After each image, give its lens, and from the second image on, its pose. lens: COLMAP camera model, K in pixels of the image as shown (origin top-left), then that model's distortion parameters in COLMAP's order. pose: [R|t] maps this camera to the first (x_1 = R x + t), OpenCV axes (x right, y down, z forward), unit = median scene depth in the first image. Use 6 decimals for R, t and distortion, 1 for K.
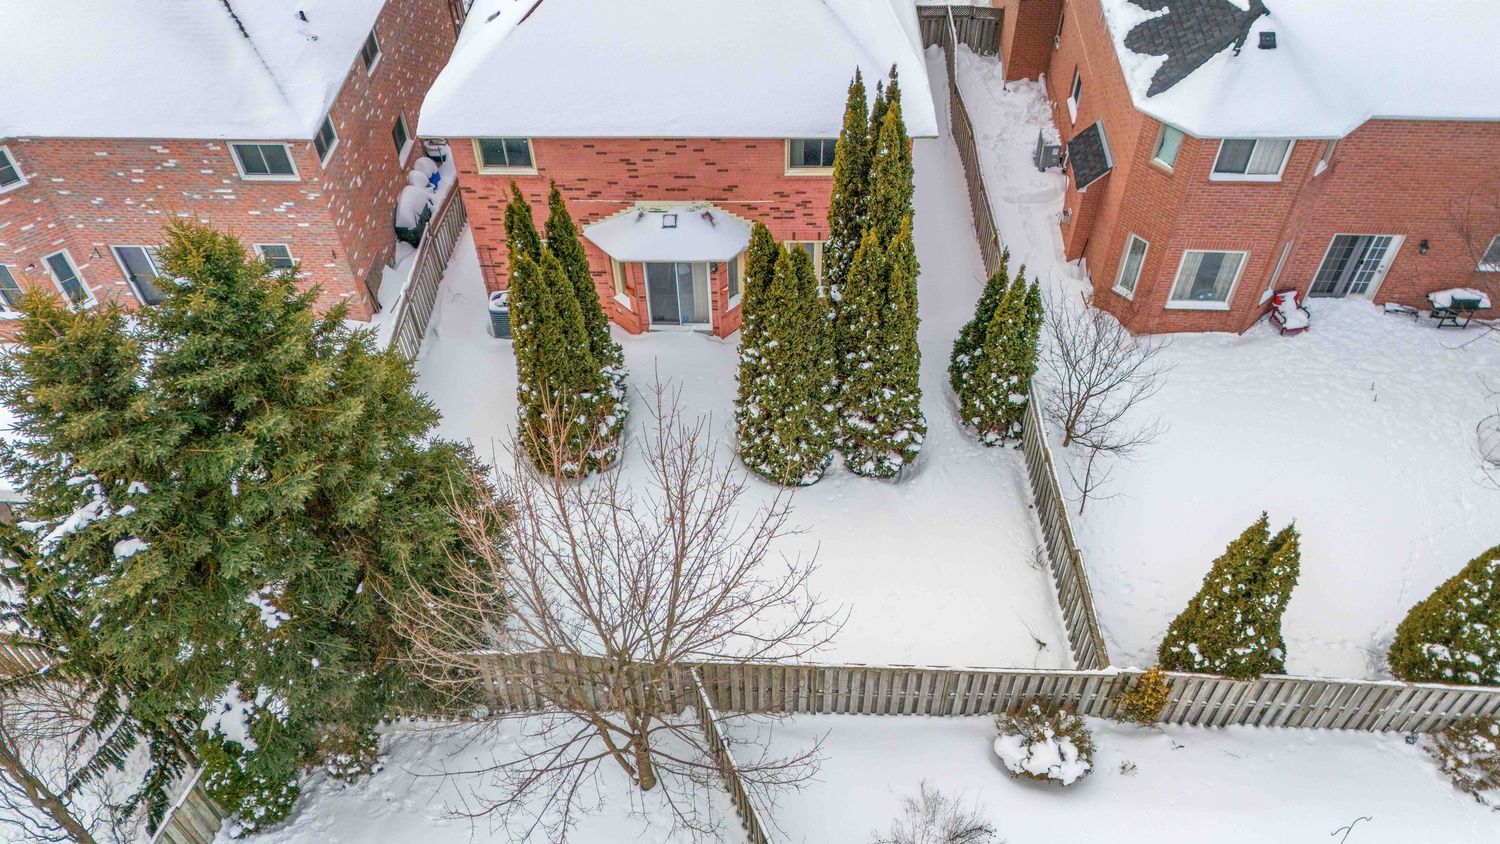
lens RADIAL K [[1112.9, 0, 749.2], [0, 1112.9, 416.5], [0, 0, 1]] dist [0.094377, -0.091817]
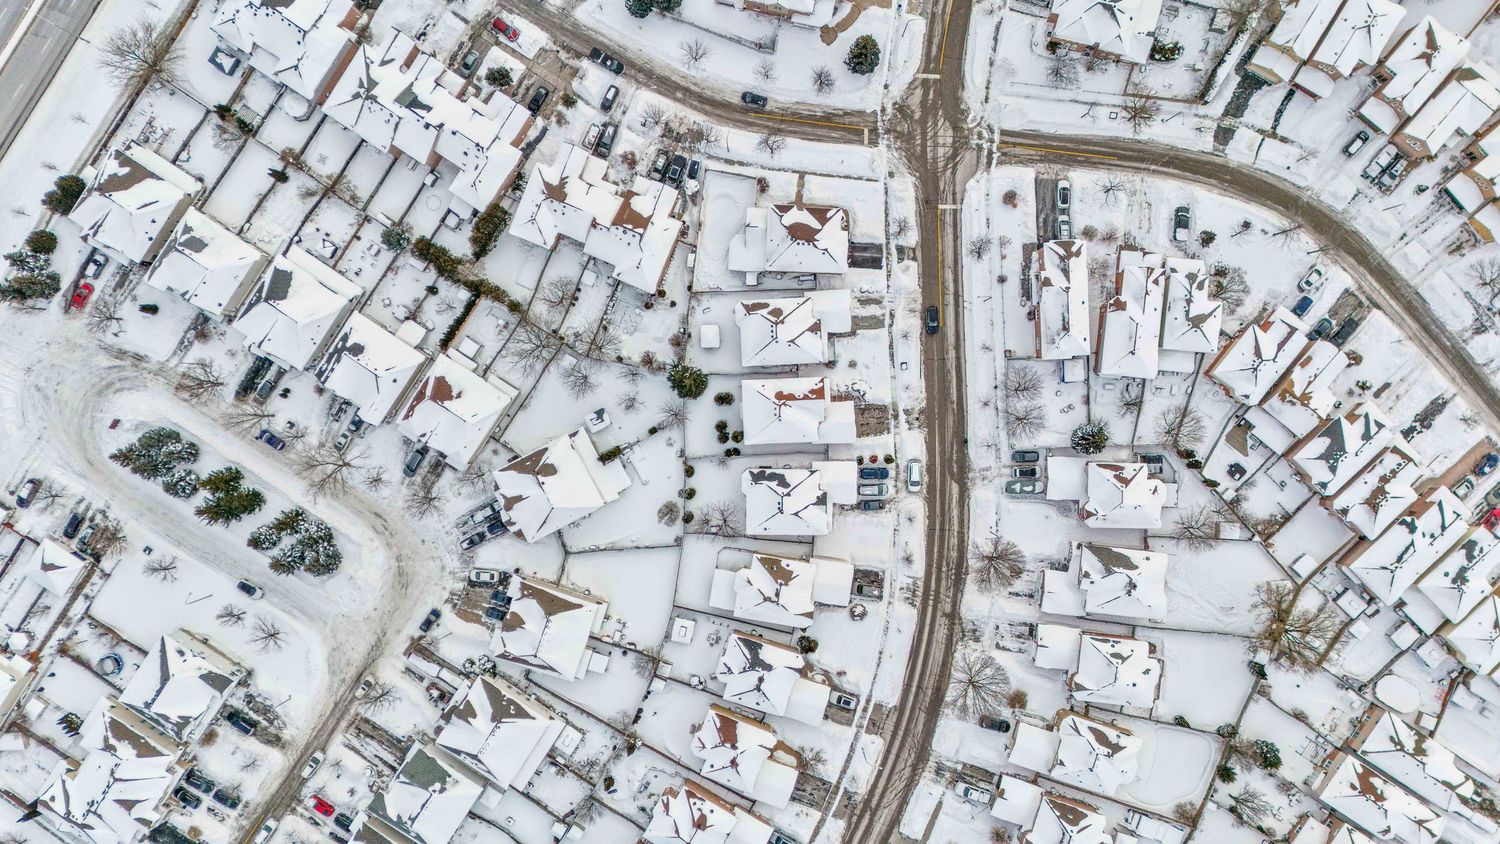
lens RADIAL K [[1098.5, 0, 745.5], [0, 1098.5, 422.2], [0, 0, 1]] dist [0.120606, -0.222128]
pose [[0.058606, 0.997662, 0.035144, -0.264033], [-0.700424, 0.016010, 0.713547, -5.731095], [0.711317, -0.066434, 0.699725, -4.388776]]
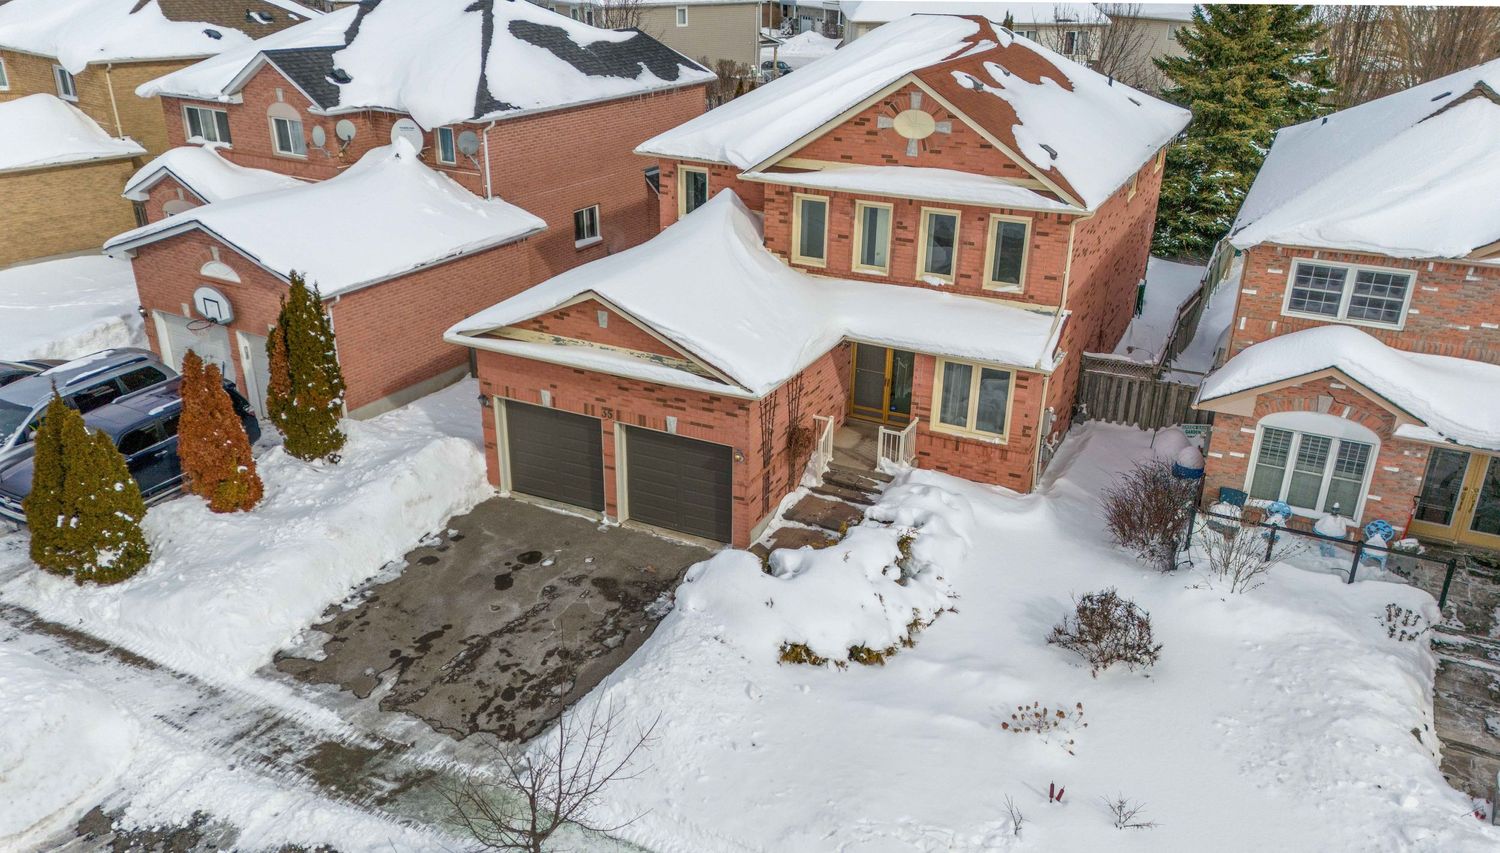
lens RADIAL K [[1118.5, 0, 727.5], [0, 1118.5, 476.6], [0, 0, 1]] dist [0.073518, -0.056622]
pose [[-0.897472, -0.186042, 0.399916, -0.406433], [0.312379, 0.372013, 0.874086, -1.425085], [-0.311391, 0.909392, -0.275756, 1.884003]]
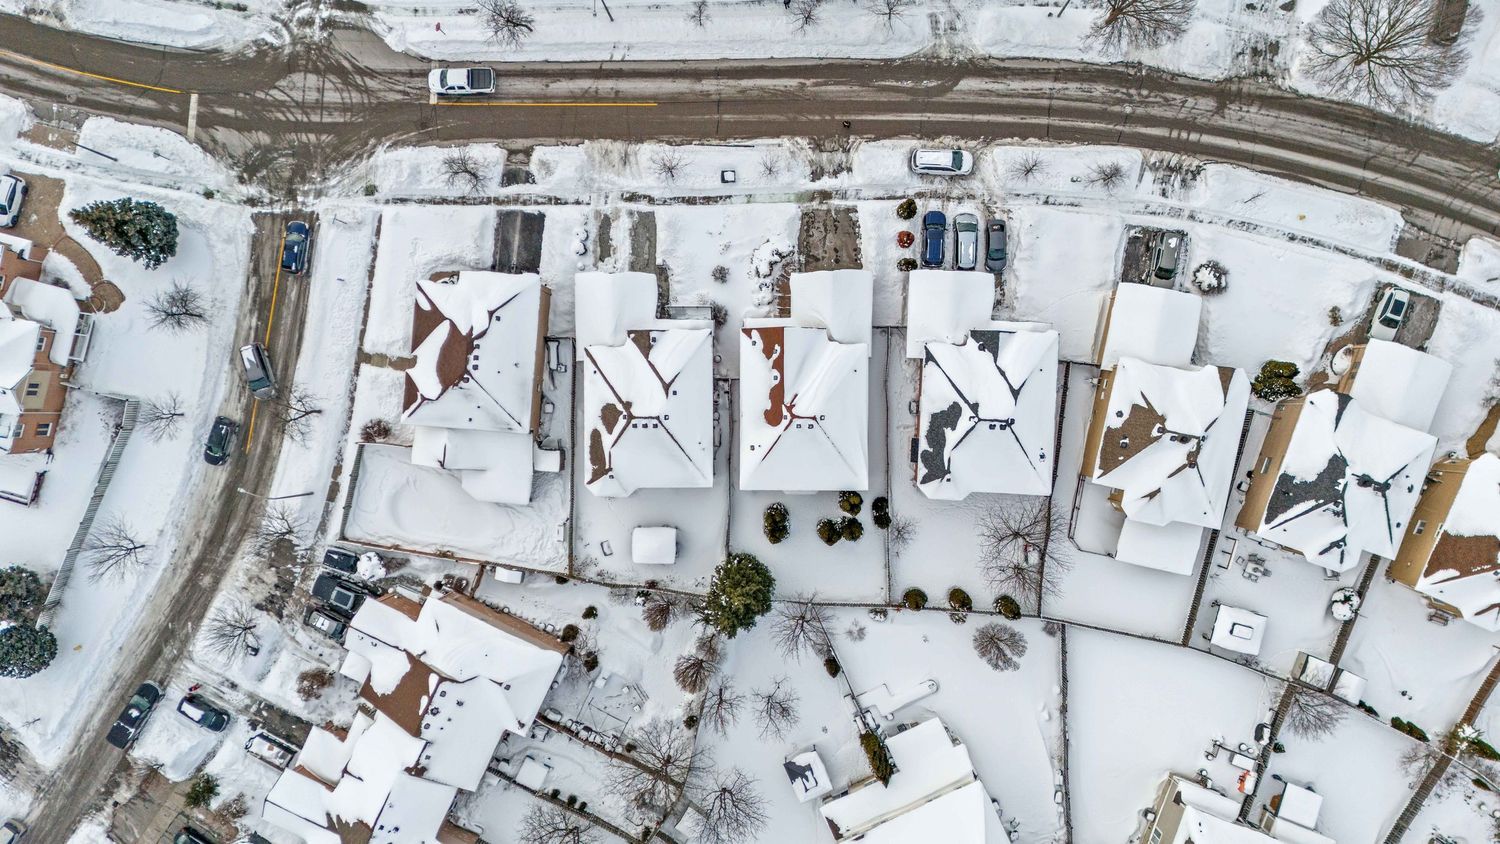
lens RADIAL K [[1111.4, 0, 744.2], [0, 1111.4, 421.9], [0, 0, 1]] dist [0.093959, -0.096723]
pose [[0.999502, -0.015854, -0.027278, -0.162531], [0.030382, 0.716737, 0.696681, -3.155777], [0.008506, -0.697163, 0.716862, -1.671464]]
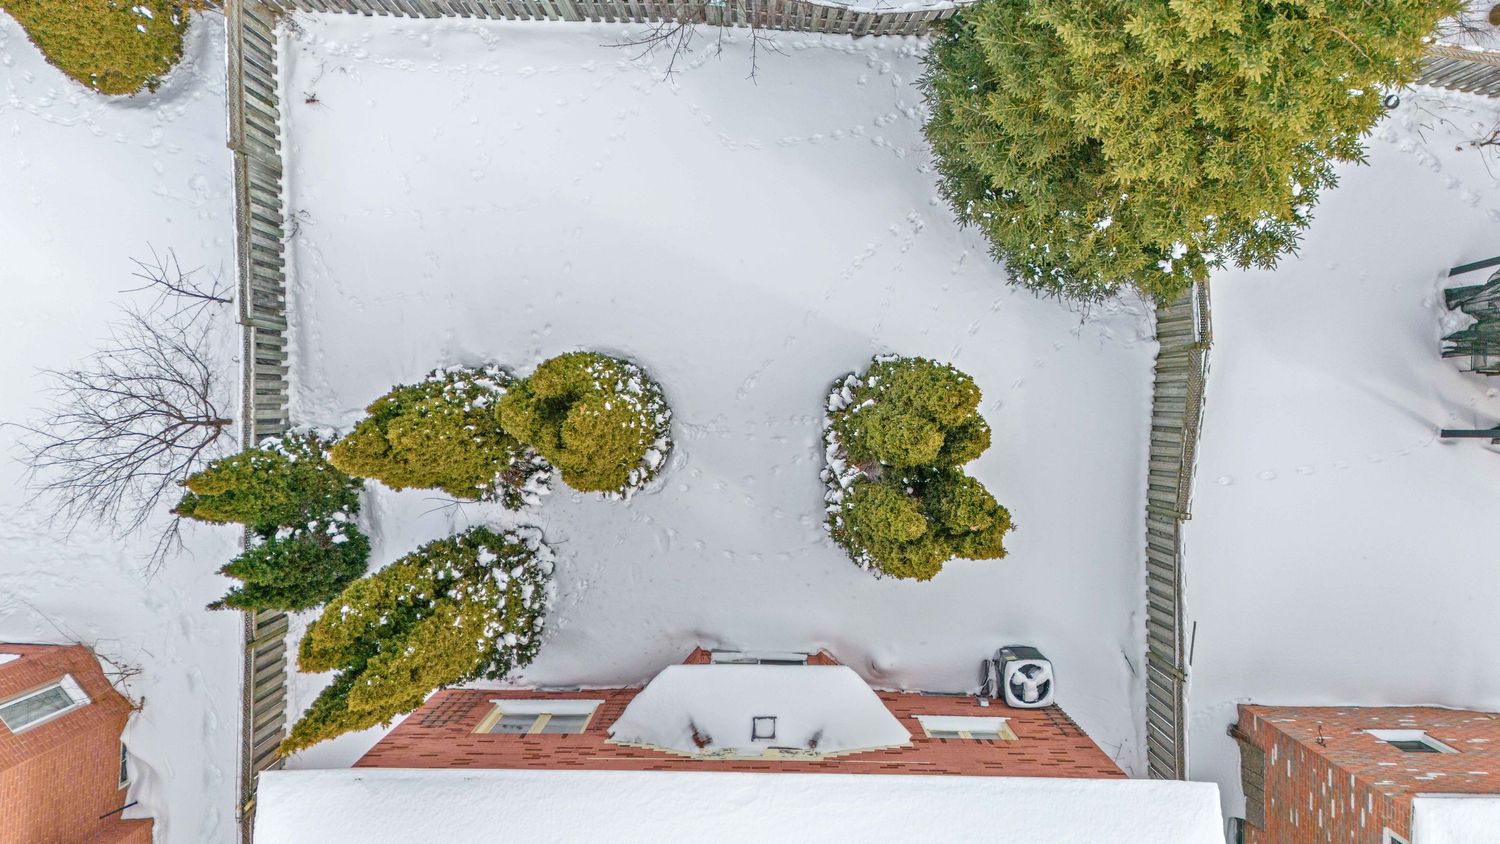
lens RADIAL K [[1112.9, 0, 749.2], [0, 1112.9, 416.5], [0, 0, 1]] dist [0.094377, -0.091817]
pose [[-0.999587, 0.006366, 0.028007, -0.084399], [0.014587, -0.727470, 0.685984, -0.485622], [0.024742, 0.686110, 0.727077, 0.467816]]
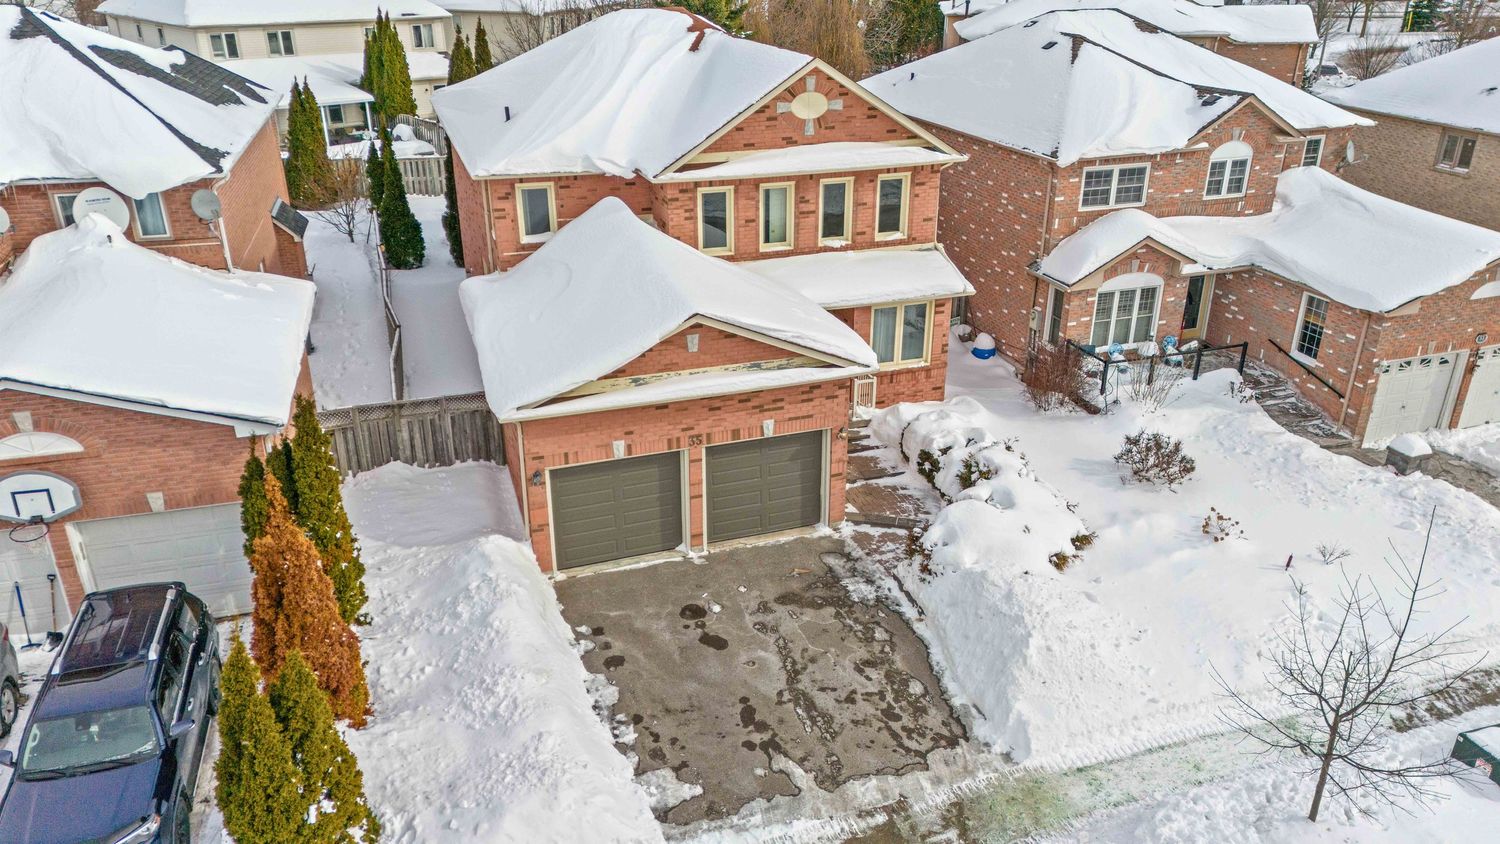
lens RADIAL K [[1088.6, 0, 748.2], [0, 1088.6, 458.9], [0, 0, 1]] dist [0.077066, -0.063239]
pose [[-0.943729, 0.158306, -0.290369, 0.257865], [-0.220812, 0.352017, 0.909575, -1.446605], [0.246206, 0.922509, -0.297253, 1.889194]]
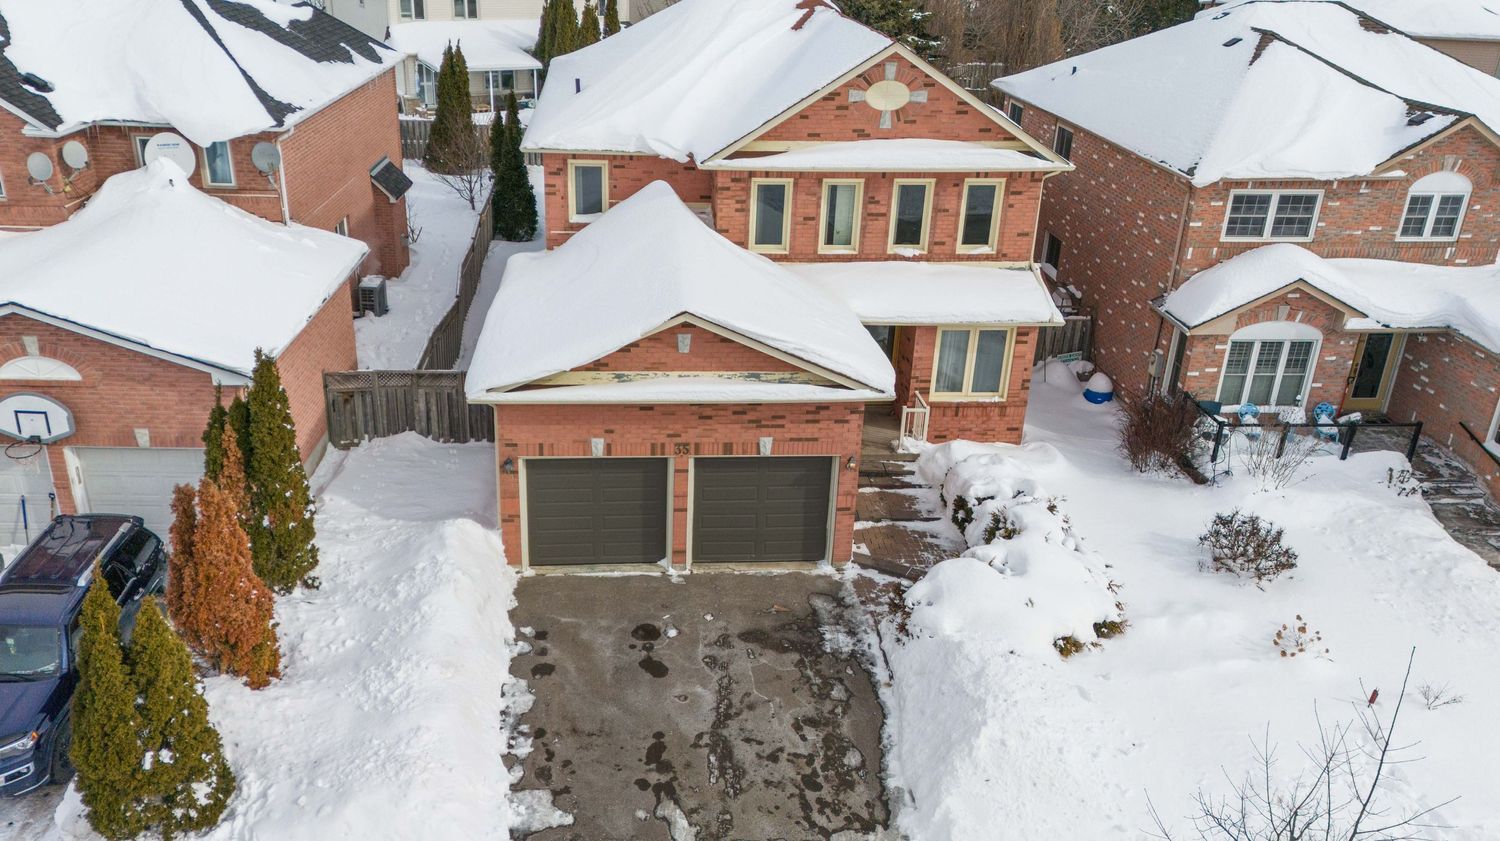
lens RADIAL K [[1179.0, 0, 674.7], [0, 1179.0, 465.6], [0, 0, 1]] dist [0.054656, -0.012517]
pose [[-0.997919, 0.023654, -0.059992, 0.106809], [-0.048573, 0.336204, 0.940536, -1.460916], [0.042417, 0.941492, -0.334356, 1.906761]]
